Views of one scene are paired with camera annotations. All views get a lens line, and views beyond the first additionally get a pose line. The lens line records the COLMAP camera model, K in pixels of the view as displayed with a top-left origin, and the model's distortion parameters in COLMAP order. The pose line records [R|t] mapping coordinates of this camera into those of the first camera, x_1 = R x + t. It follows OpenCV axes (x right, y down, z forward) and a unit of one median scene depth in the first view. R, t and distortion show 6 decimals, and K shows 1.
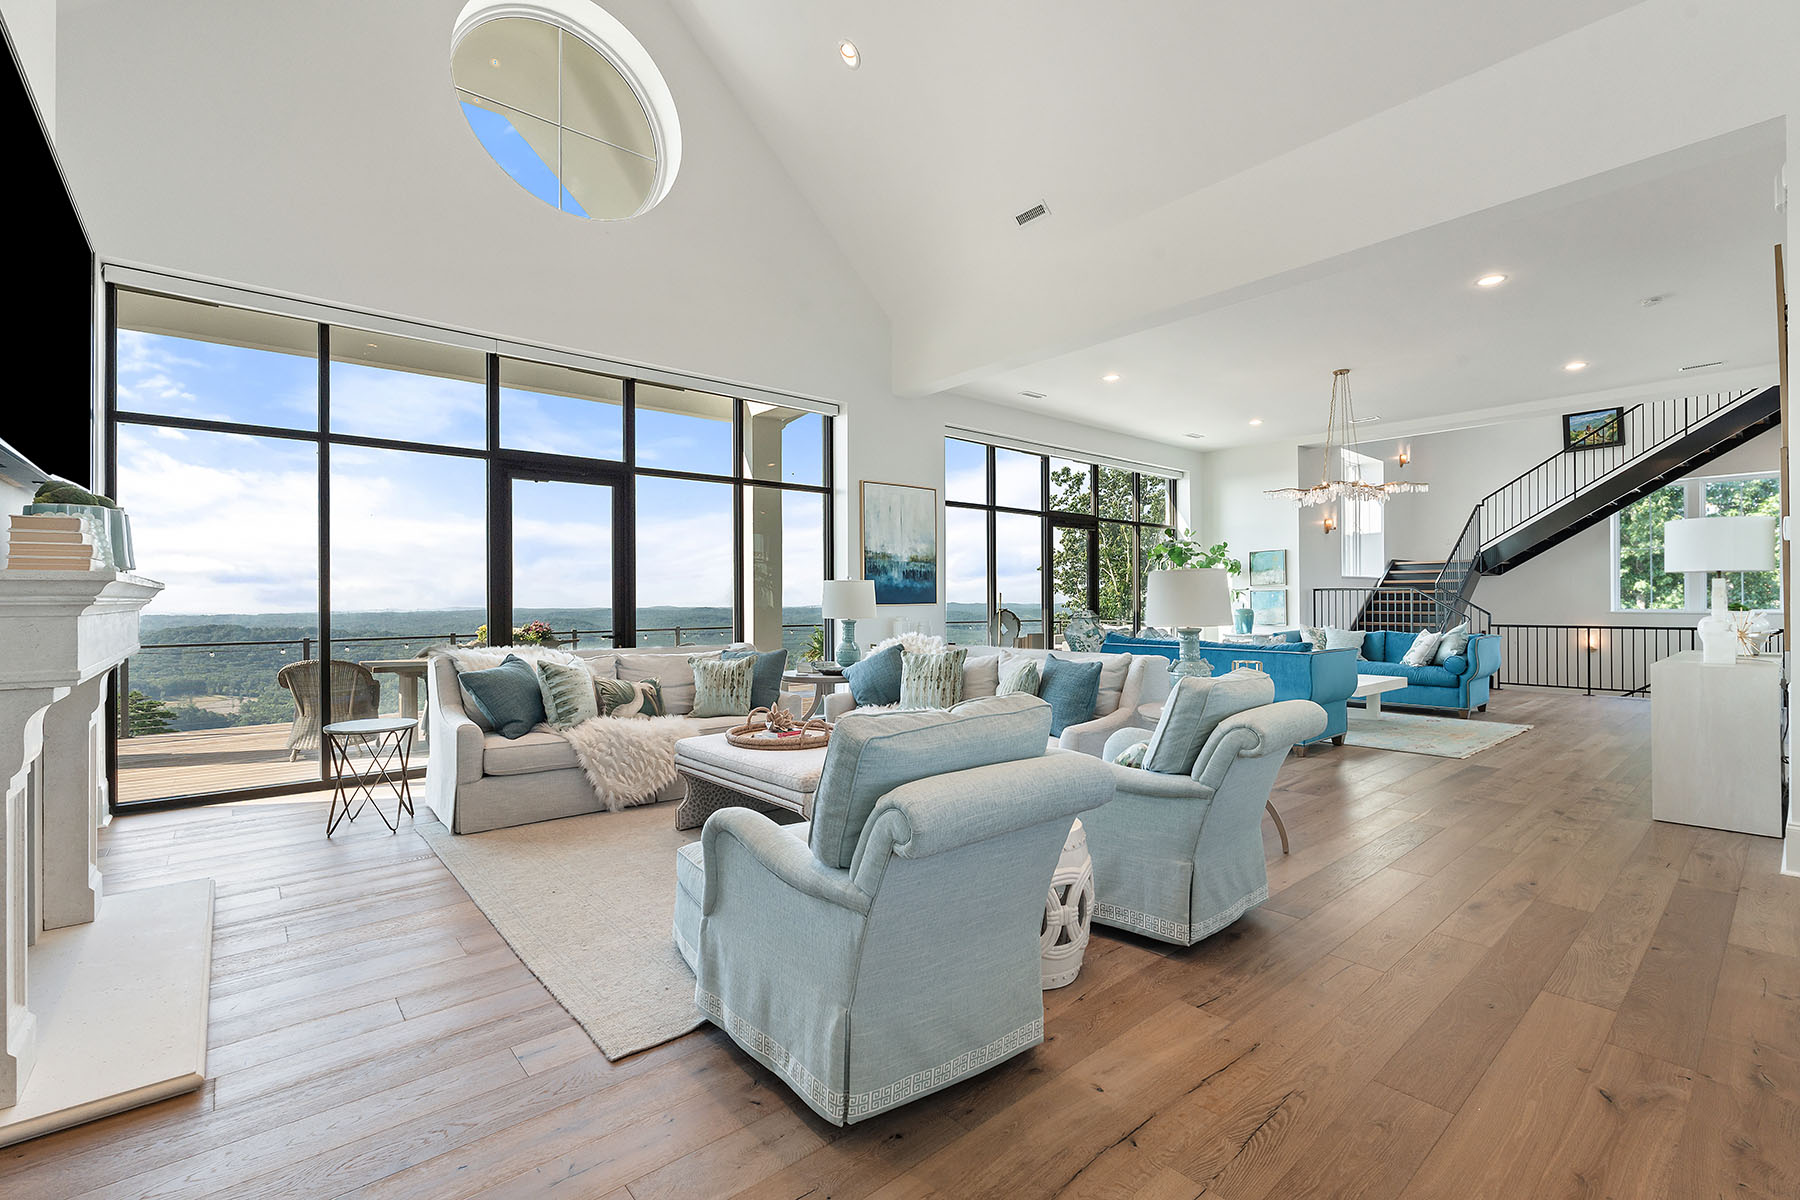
lens RADIAL K [[788.0, 0, 908.3], [0, 788.0, 598.5], [0, 0, 1]] dist [-0.001761, 0.000219]
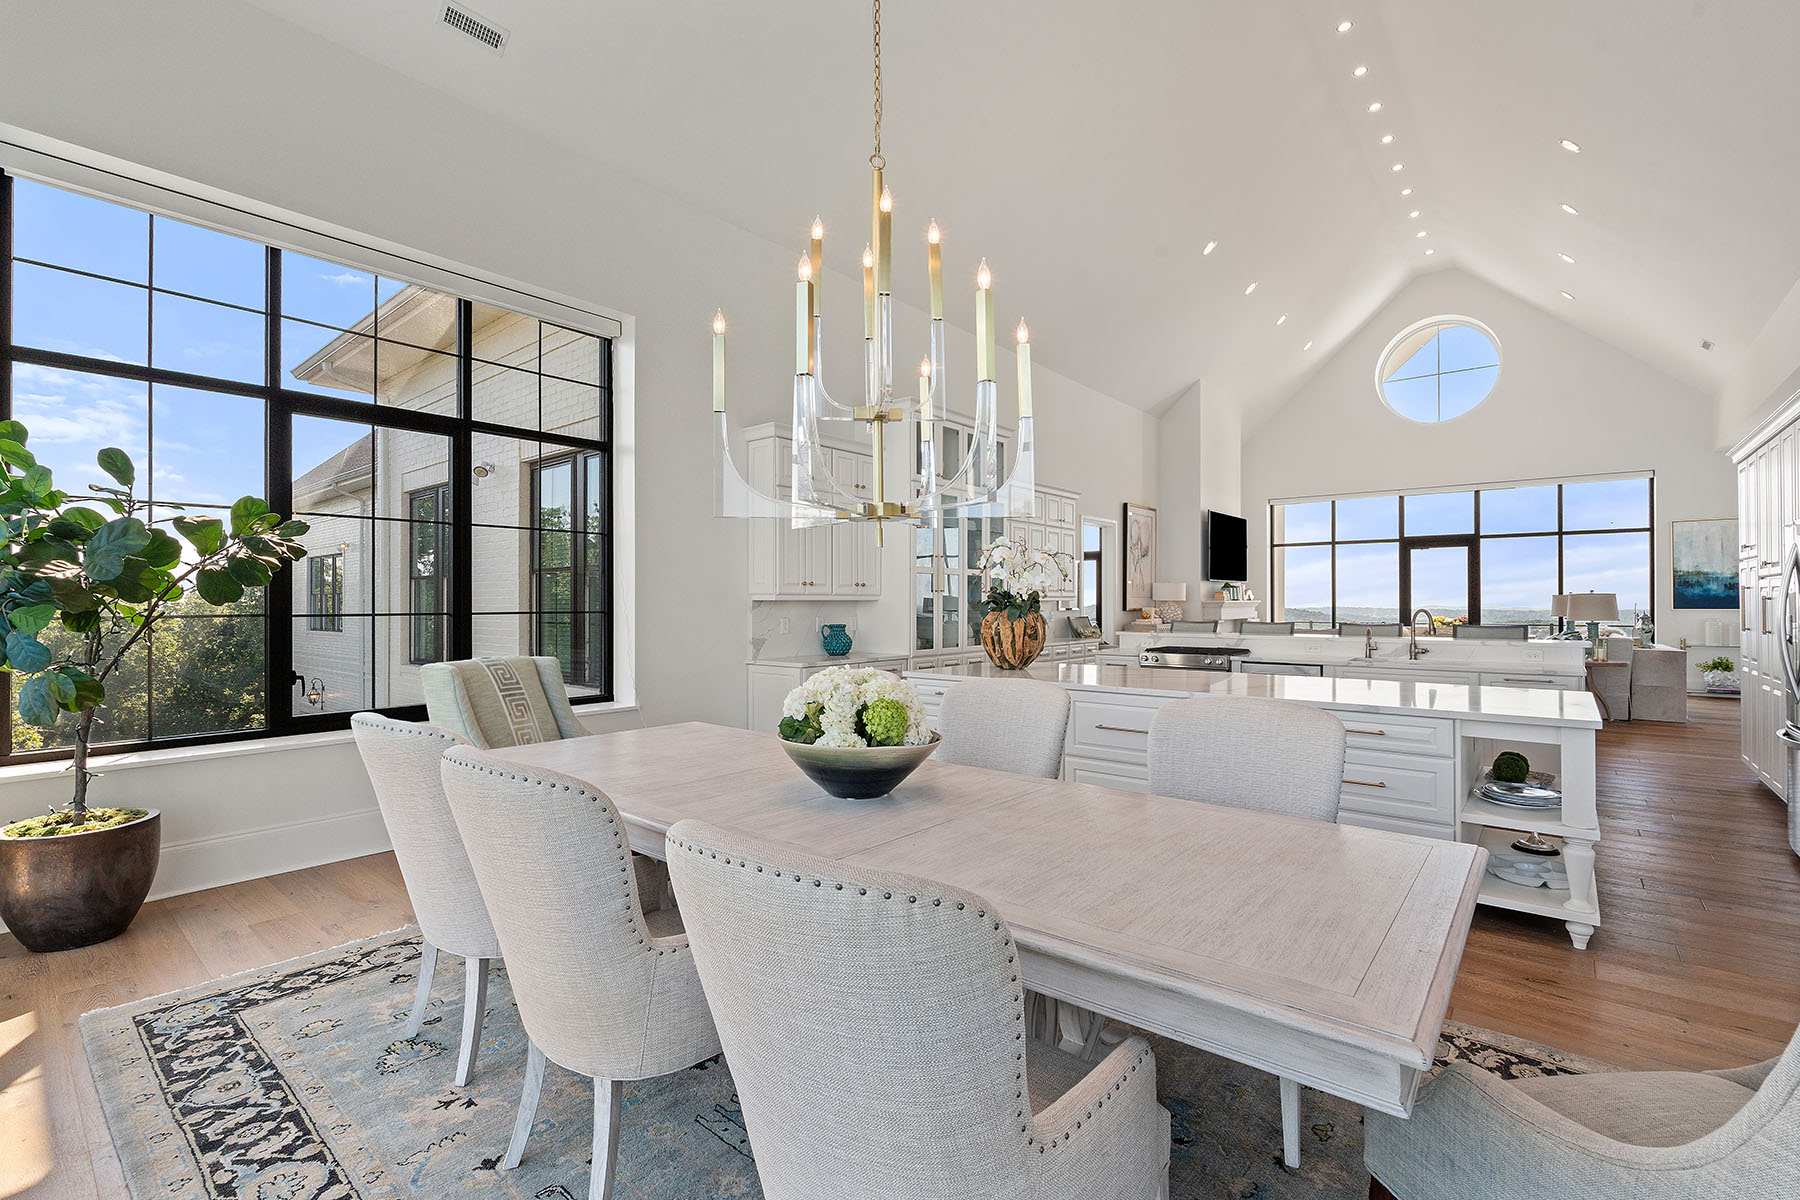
lens RADIAL K [[788.0, 0, 899.3], [0, 788.0, 601.8], [0, 0, 1]] dist [-0.001761, 0.000219]
pose [[0.156753, 0.002101, -0.987636, 1.335704], [-0.001831, 0.999997, 0.001836, -0.006275], [0.987636, 0.001521, 0.156756, -0.701272]]
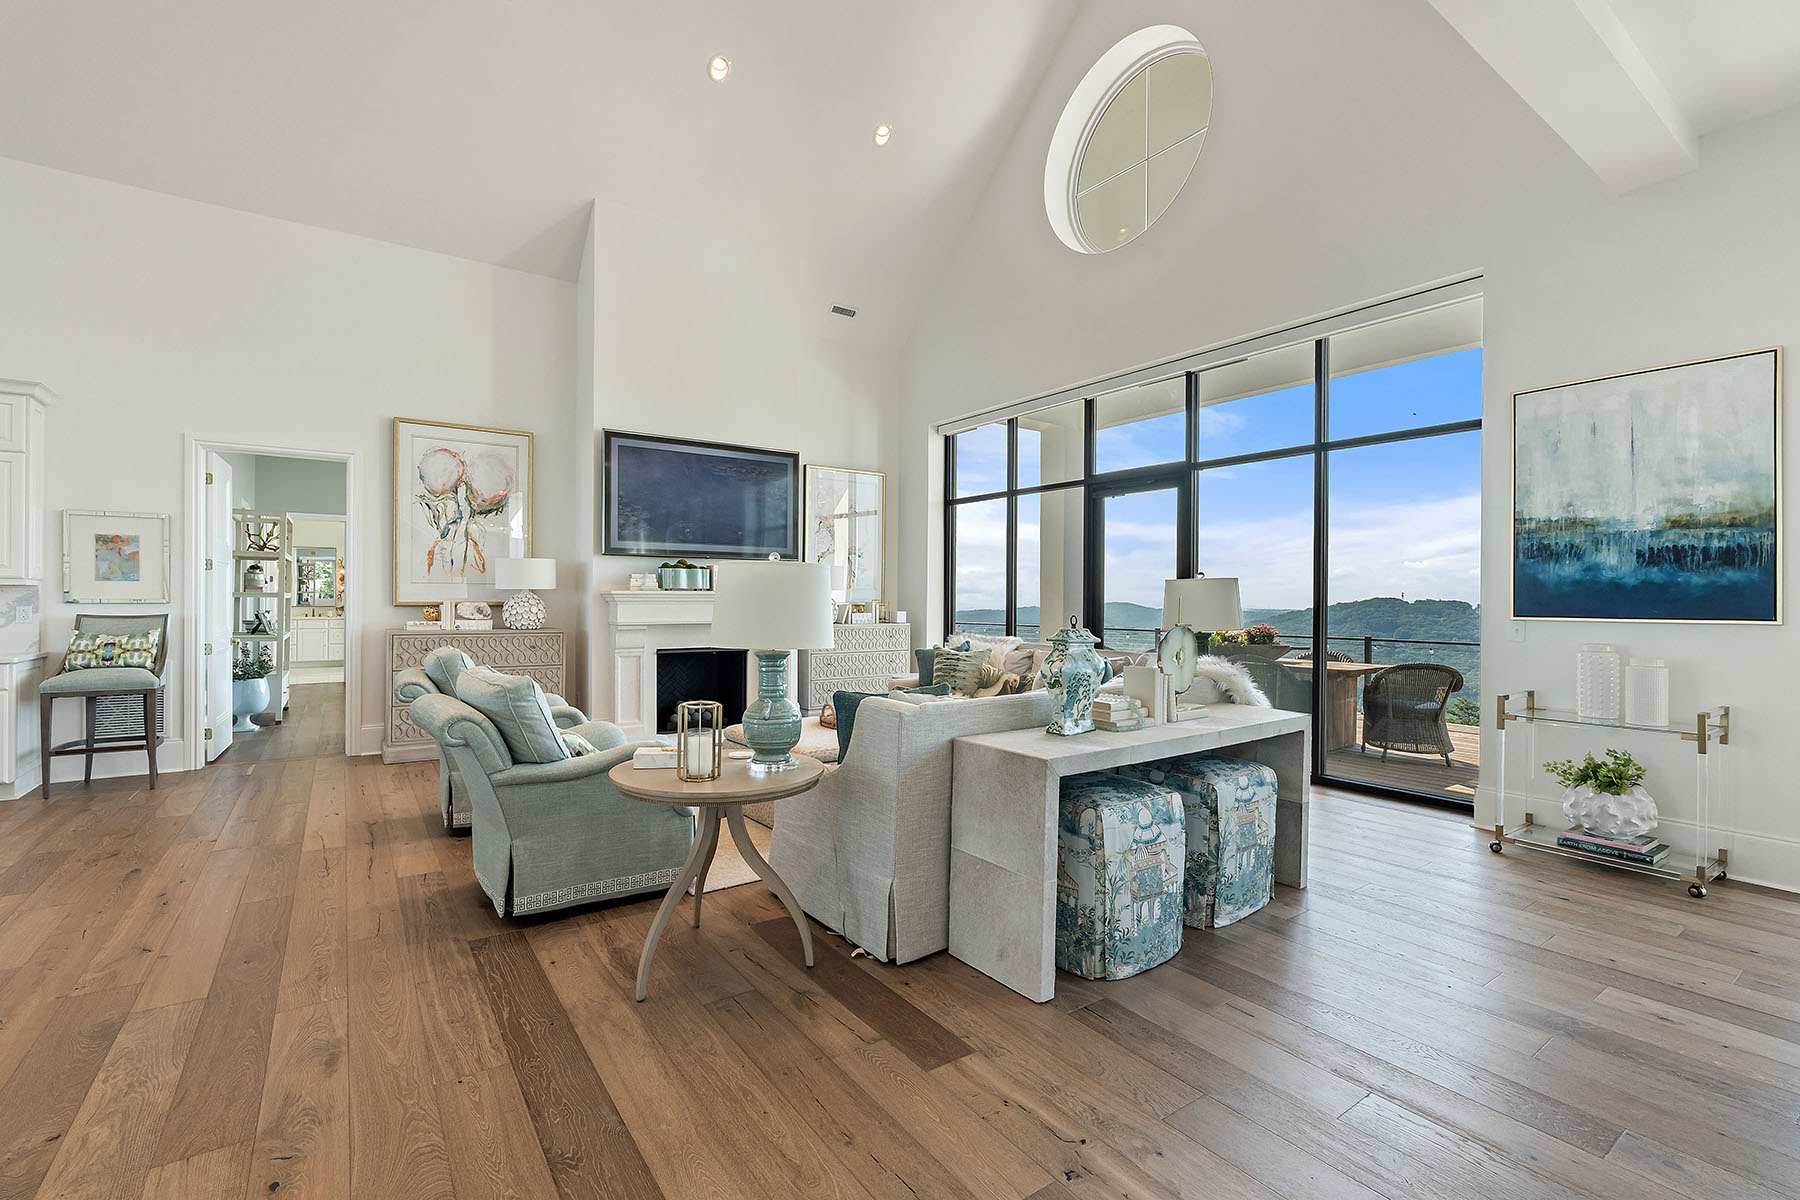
lens RADIAL K [[788.0, 0, 888.0], [0, 788.0, 597.7], [0, 0, 1]] dist [-0.001761, 0.000219]
pose [[-0.110276, 0.006607, -0.993879, 0.646616], [-0.005142, 0.999961, 0.007218, -0.009040], [0.993888, 0.005907, -0.110238, 0.748397]]
